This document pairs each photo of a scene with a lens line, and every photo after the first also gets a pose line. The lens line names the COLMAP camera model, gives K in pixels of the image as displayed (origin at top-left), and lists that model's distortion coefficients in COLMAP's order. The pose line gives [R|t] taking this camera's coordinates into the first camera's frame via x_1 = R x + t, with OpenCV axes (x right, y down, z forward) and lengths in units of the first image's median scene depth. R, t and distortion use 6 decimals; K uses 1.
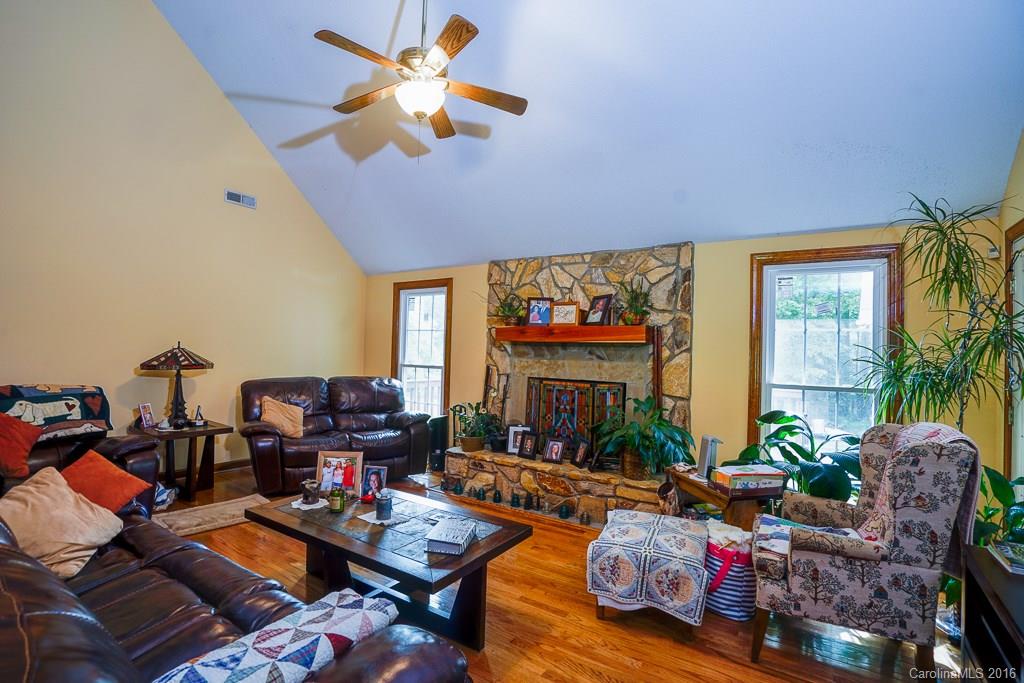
lens RADIAL K [[484.1, 0, 497.5], [0, 484.1, 342.5], [0, 0, 1]] dist [-0.063771, 0.027121]
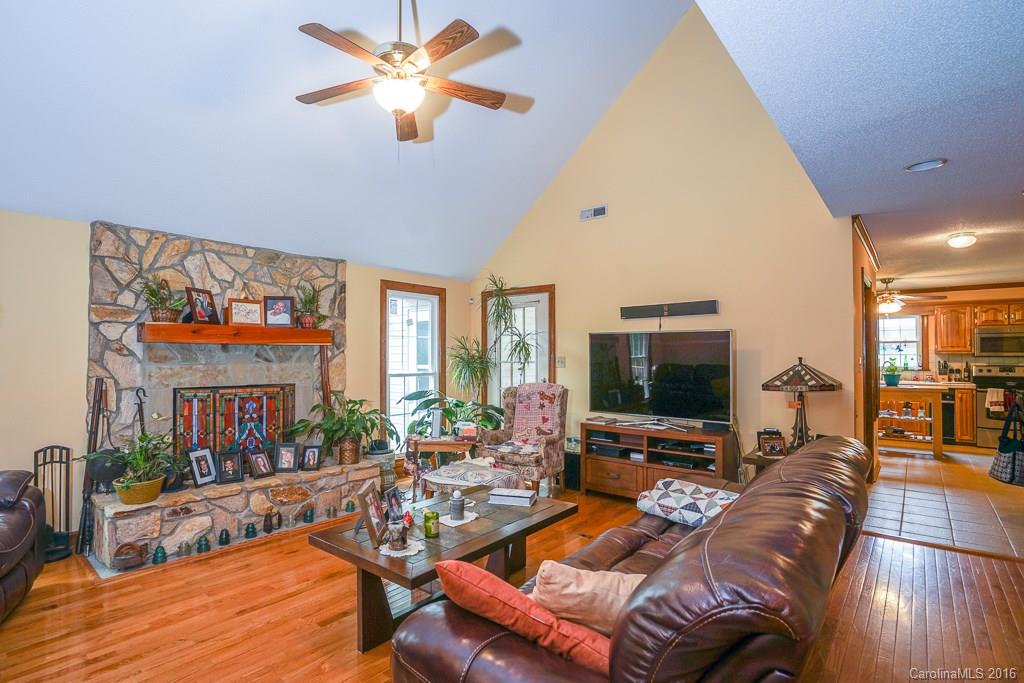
lens RADIAL K [[506.2, 0, 484.4], [0, 506.2, 341.7], [0, 0, 1]] dist [-0.063833, 0.032010]
pose [[0.115866, -0.003442, 0.993259, -0.766917], [-0.016604, 0.999848, 0.005402, -0.018508], [-0.993126, -0.017118, 0.115791, 0.474737]]
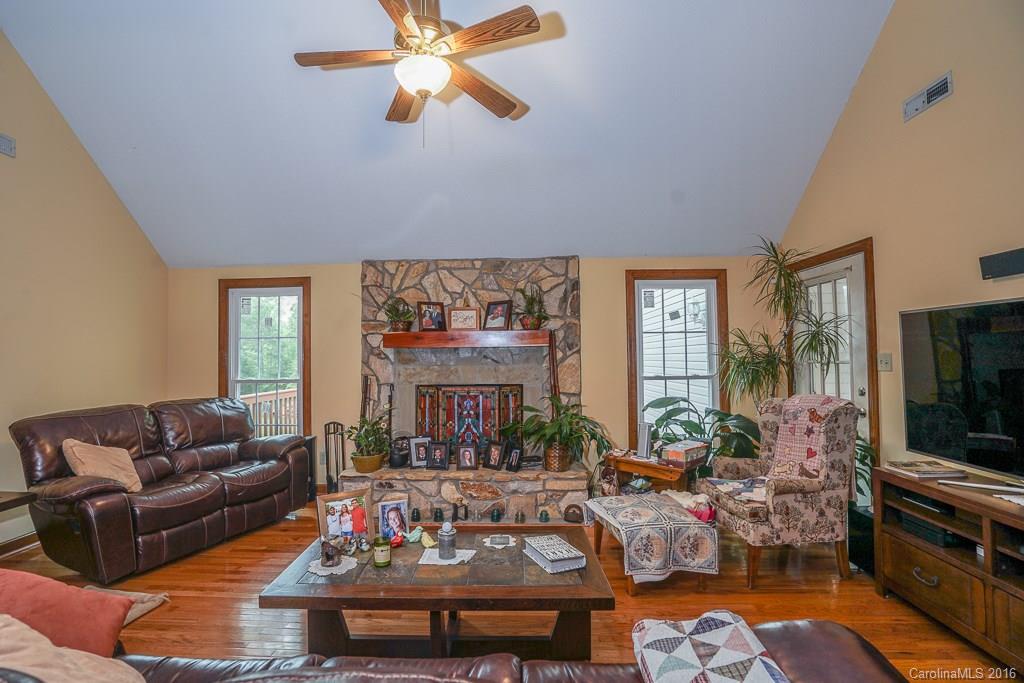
lens RADIAL K [[484.1, 0, 497.5], [0, 484.1, 342.5], [0, 0, 1]] dist [-0.063771, 0.027121]
pose [[0.846035, -0.021539, 0.532693, -0.350670], [0.025987, 0.999662, -0.000853, -0.008528], [-0.532494, 0.014565, 0.846308, 0.125420]]
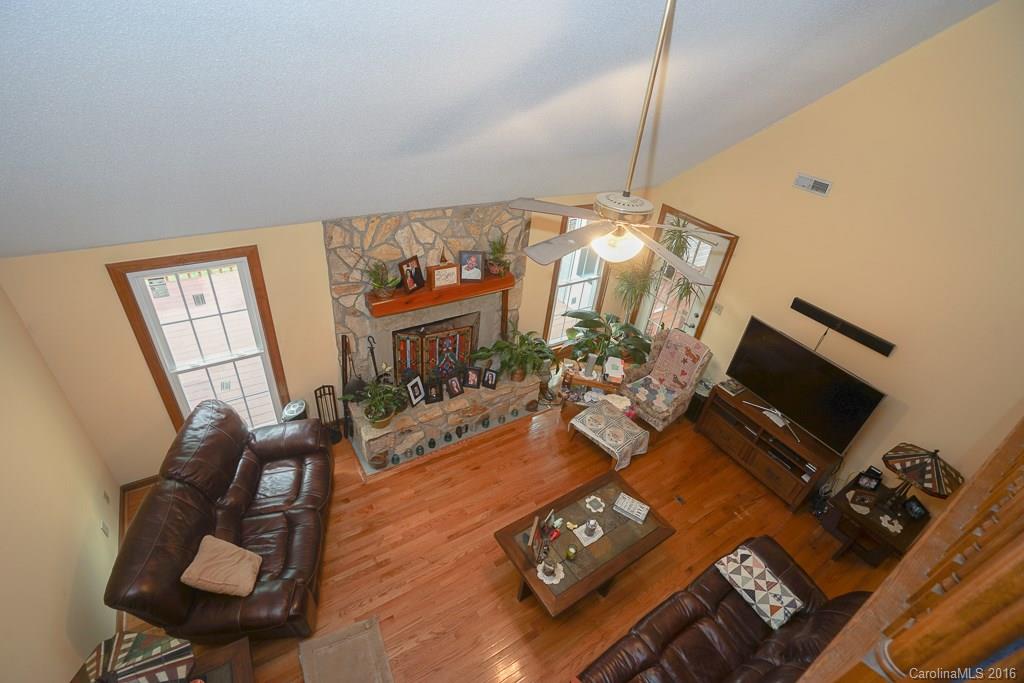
lens RADIAL K [[471.9, 0, 508.3], [0, 471.9, 336.4], [0, 0, 1]] dist [-0.059320, 0.025510]
pose [[0.382156, -0.508421, 0.771664, -0.687539], [-0.109844, 0.804133, 0.584213, -0.588269], [-0.917546, -0.308023, 0.251457, 0.611658]]
